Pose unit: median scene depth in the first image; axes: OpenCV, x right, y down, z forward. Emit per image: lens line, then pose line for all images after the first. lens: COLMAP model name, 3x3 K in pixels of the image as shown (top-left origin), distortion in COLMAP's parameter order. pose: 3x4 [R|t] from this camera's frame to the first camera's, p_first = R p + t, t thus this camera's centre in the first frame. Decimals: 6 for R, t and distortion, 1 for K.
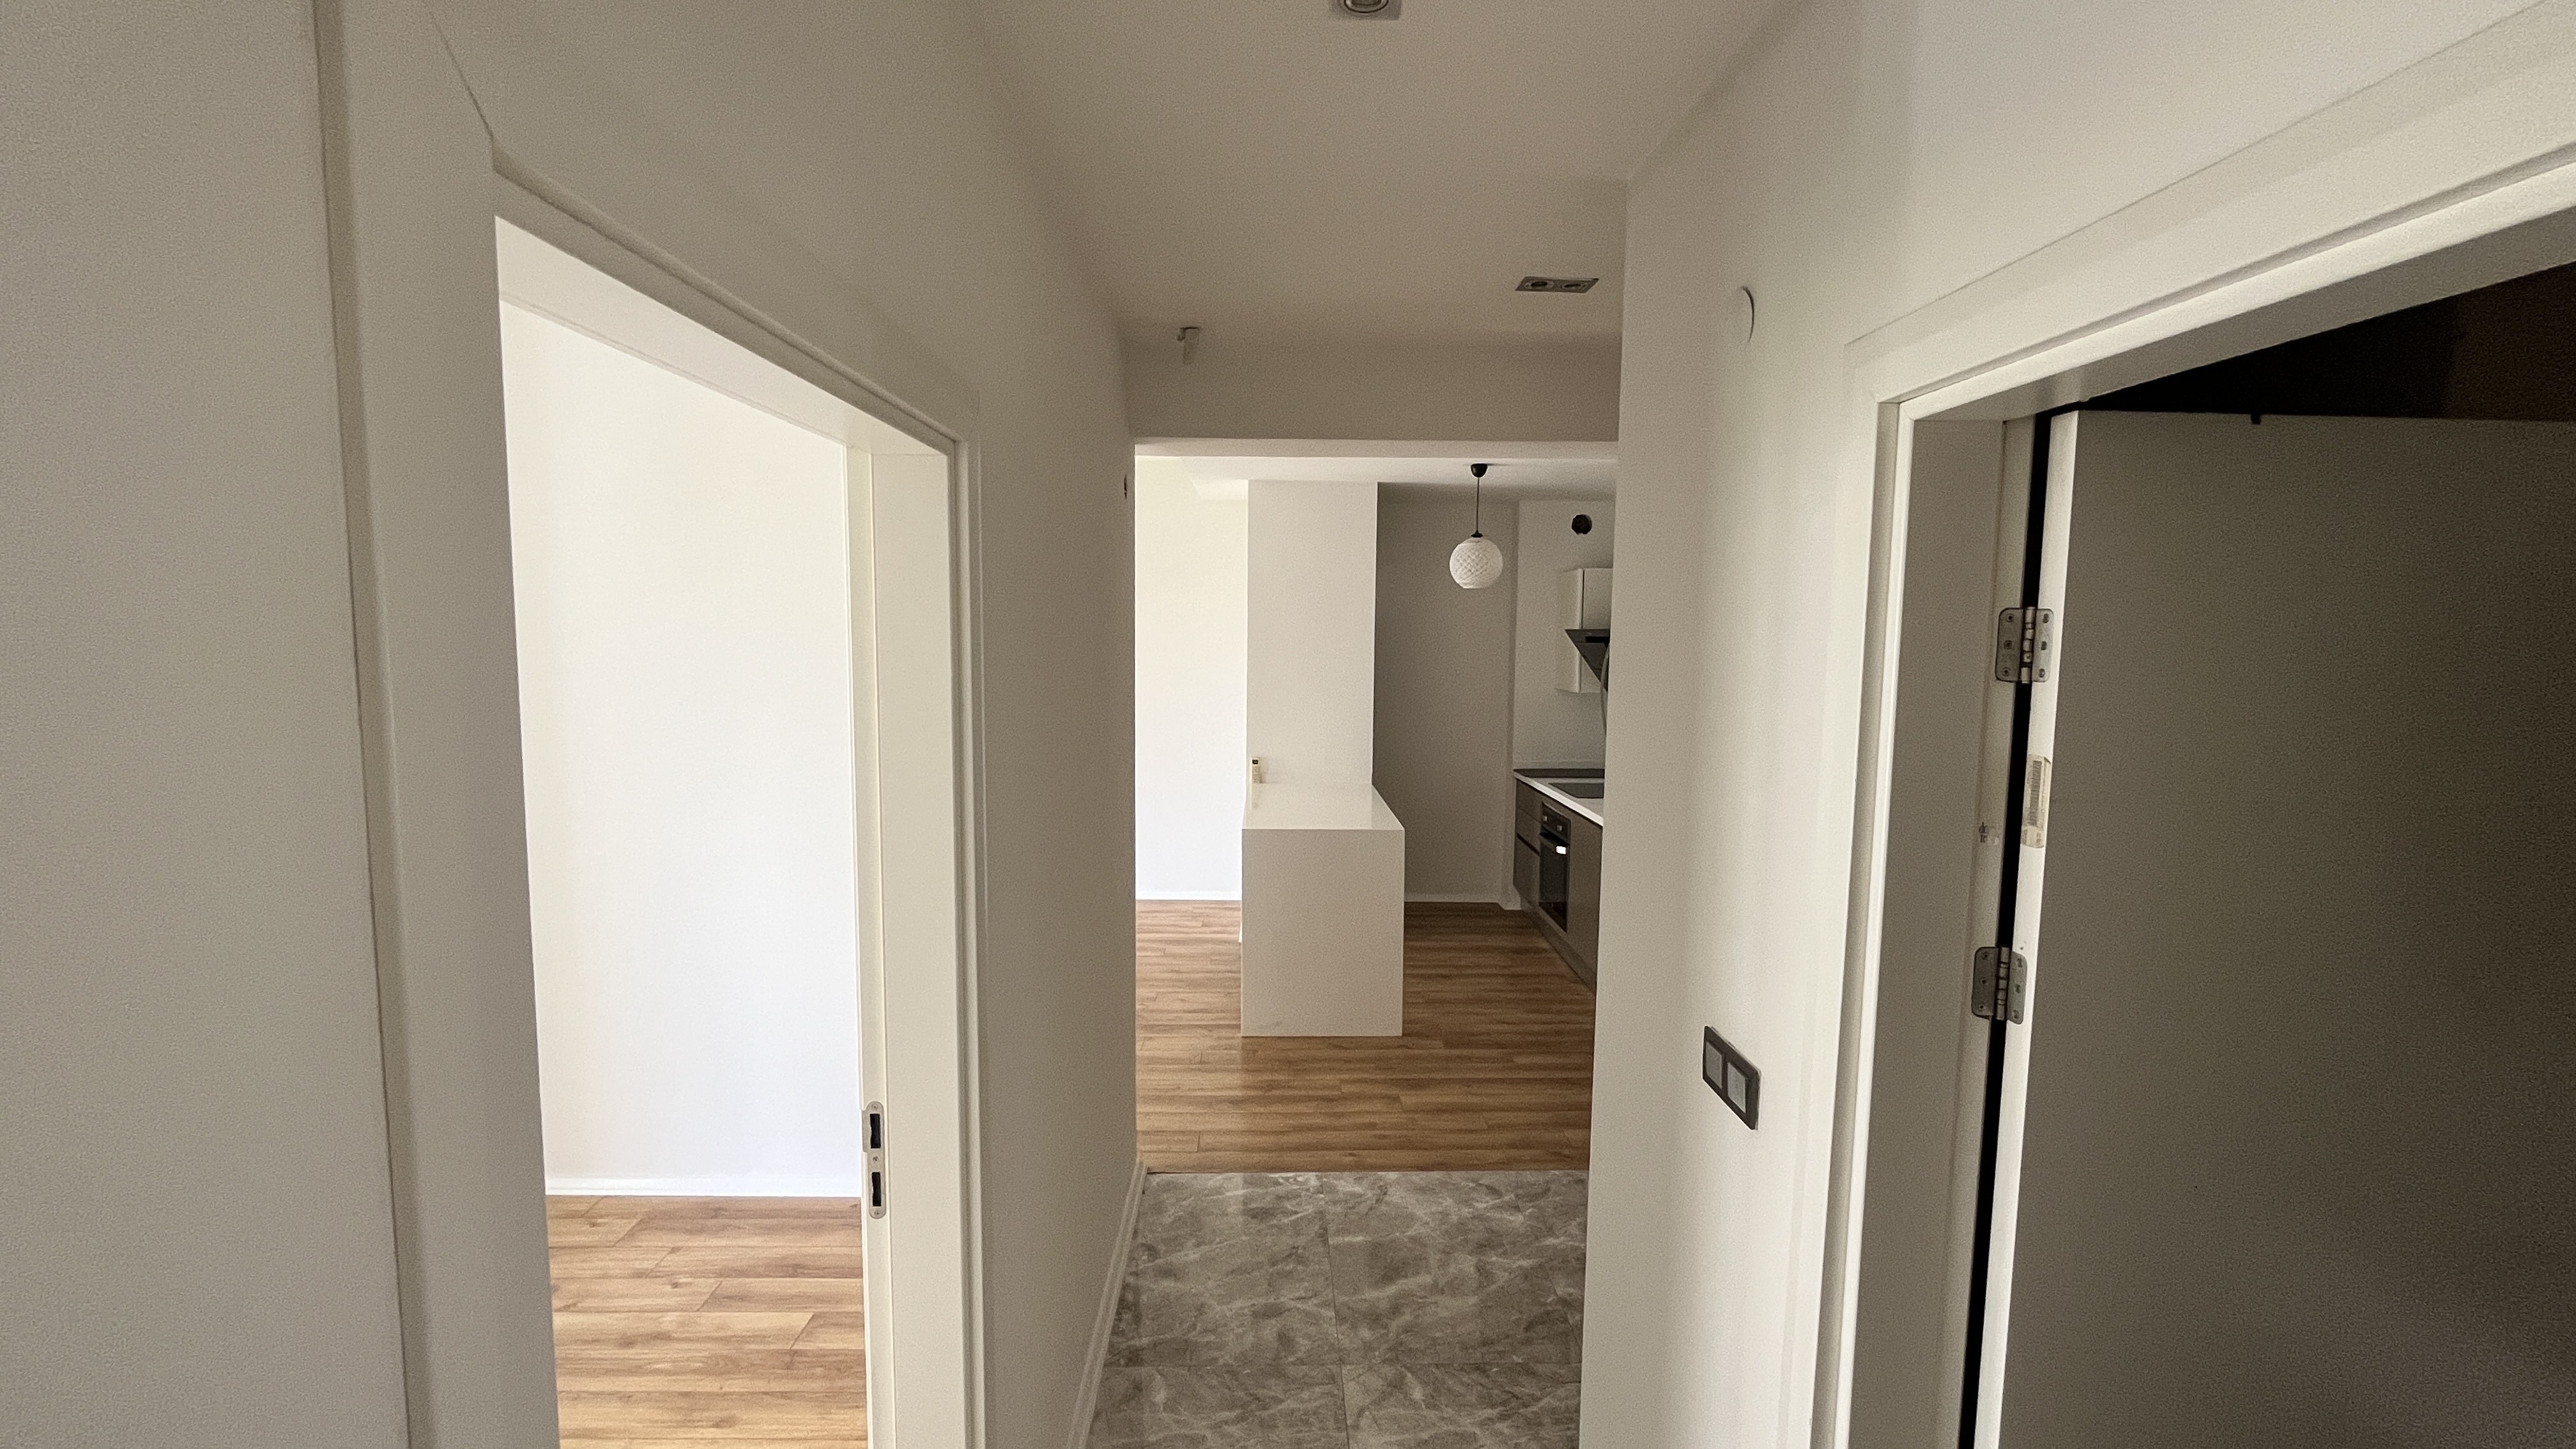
lens RADIAL K [[1049.5, 0, 1286.3], [0, 1049.5, 720.0], [0, 0, 1]] dist [-0.002914, 0.000245]
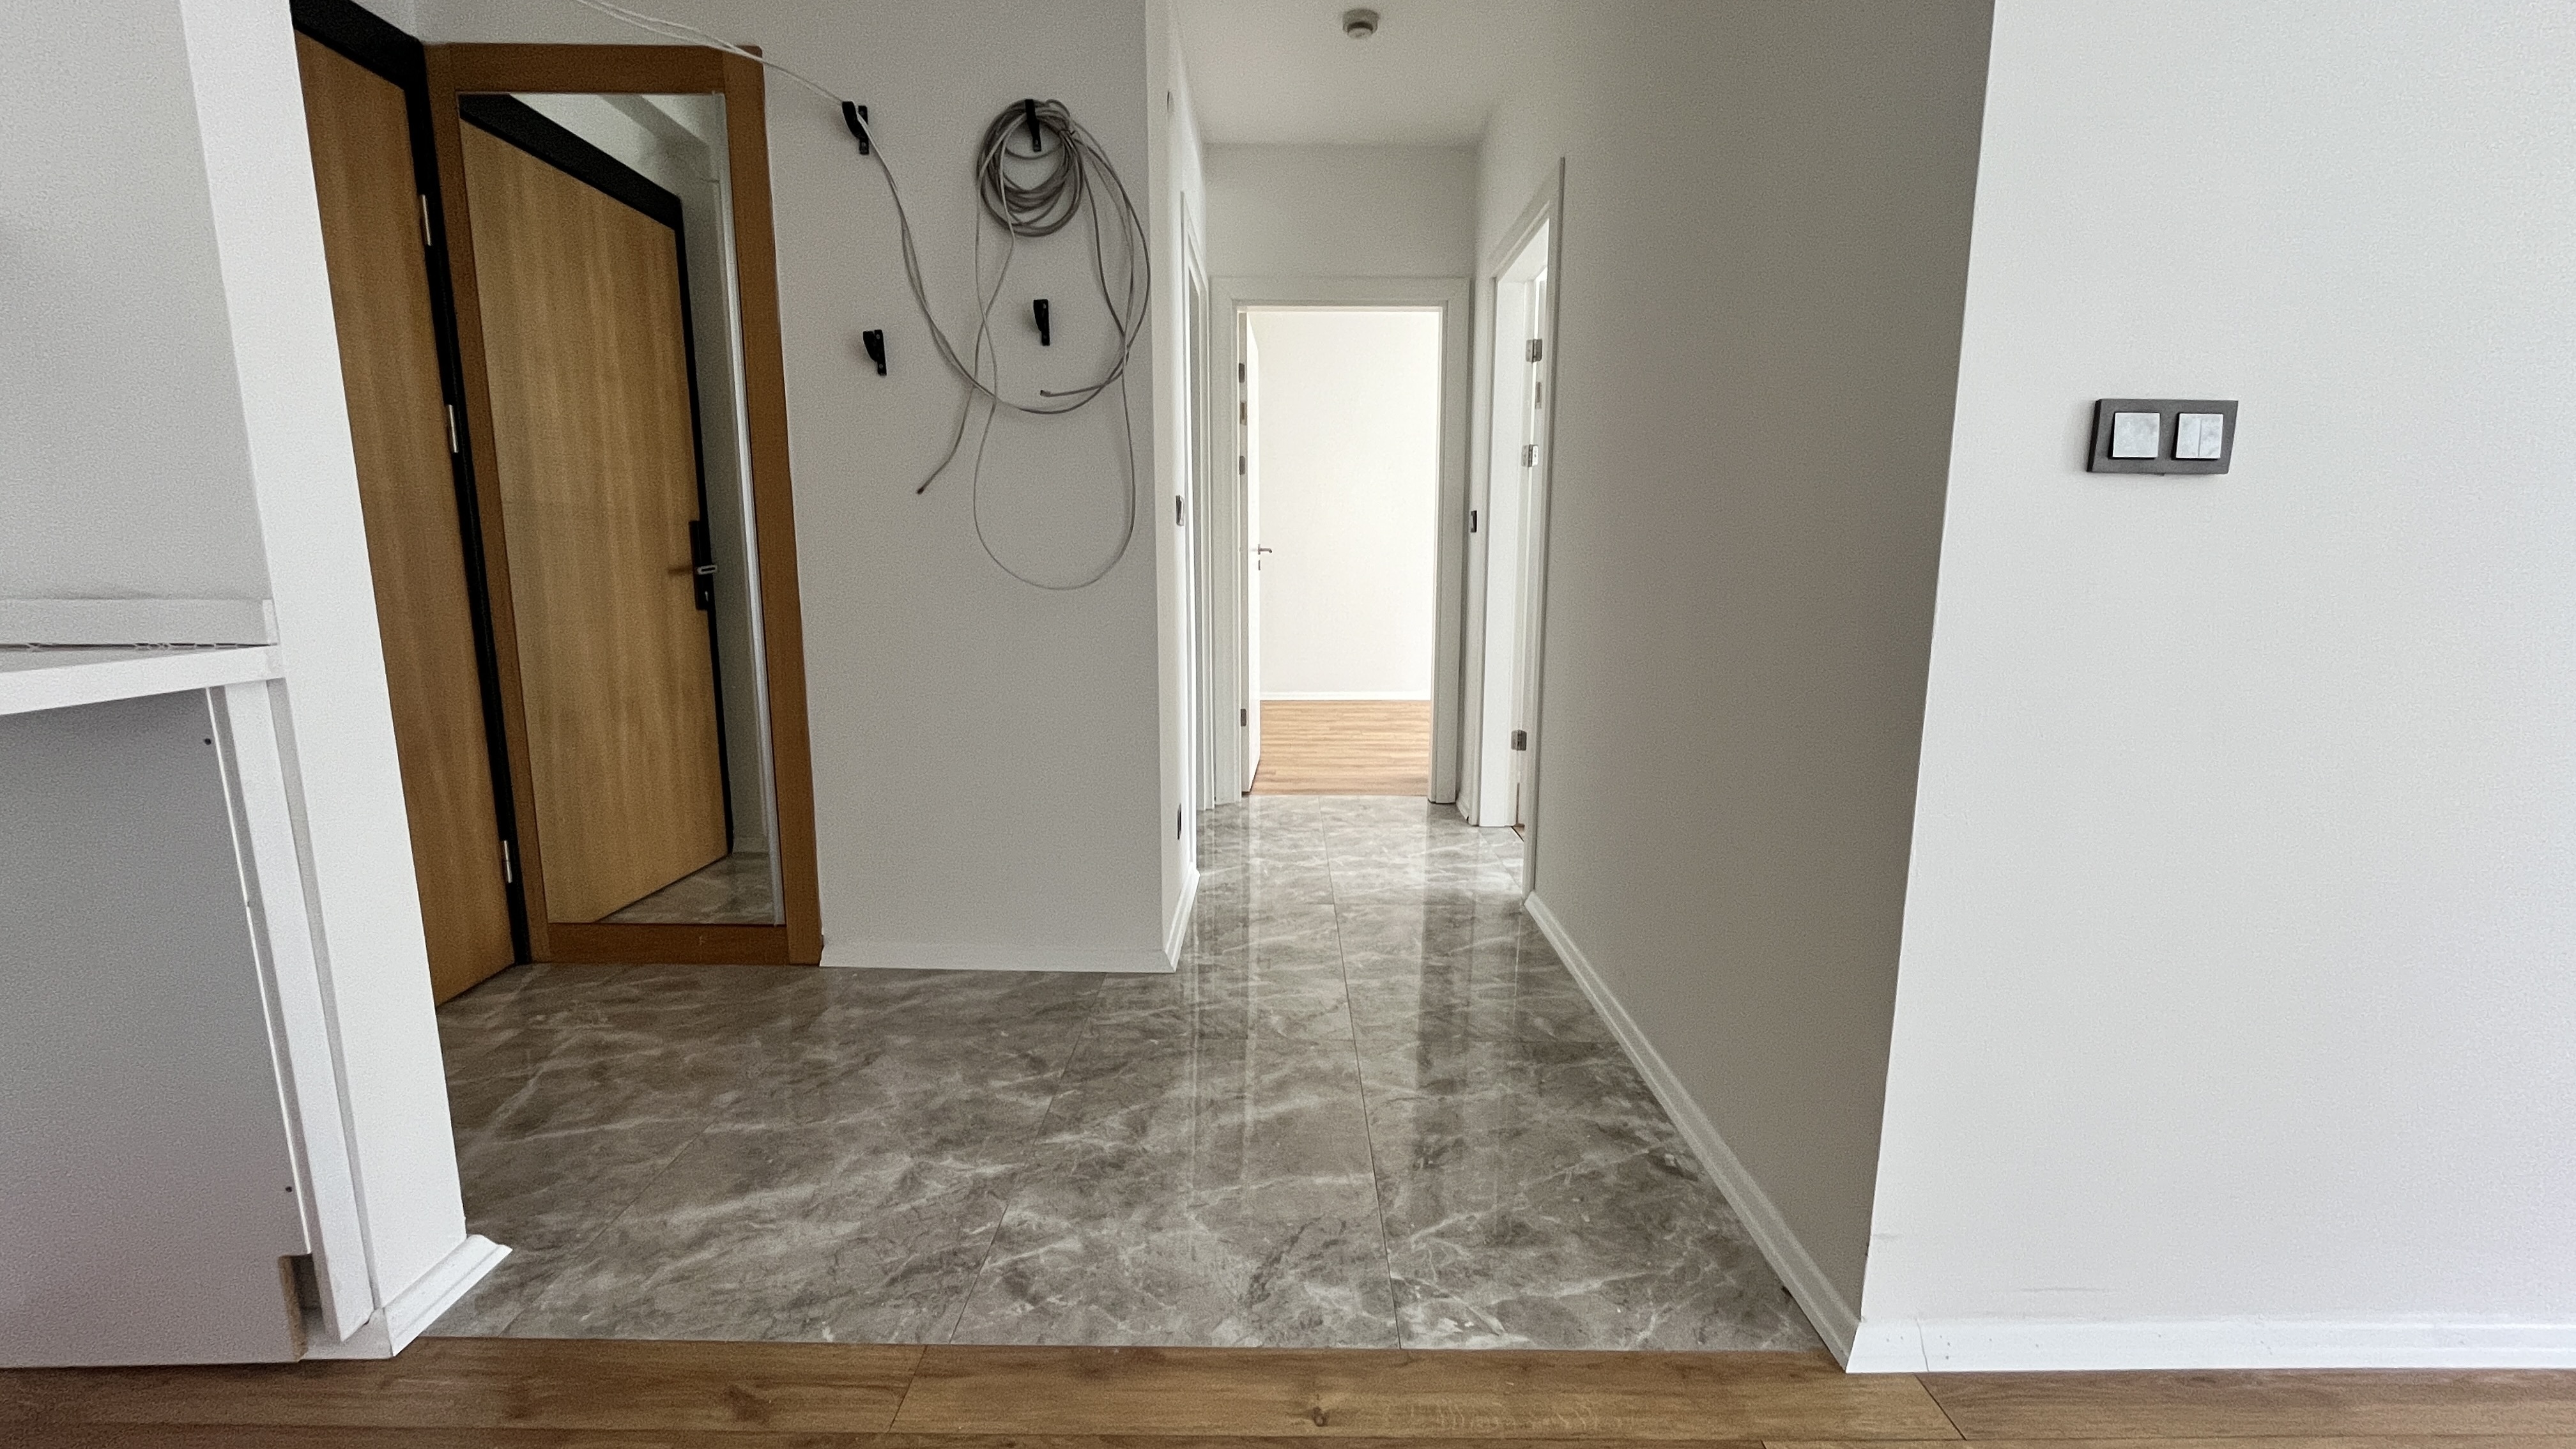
lens RADIAL K [[1049.5, 0, 1290.7], [0, 1049.5, 732.6], [0, 0, 1]] dist [-0.002914, 0.000245]
pose [[-0.999878, -0.013763, 0.007329, 0.076761], [-0.011404, 0.966002, 0.258282, 0.096592], [-0.010634, 0.258167, -0.966042, 1.341572]]
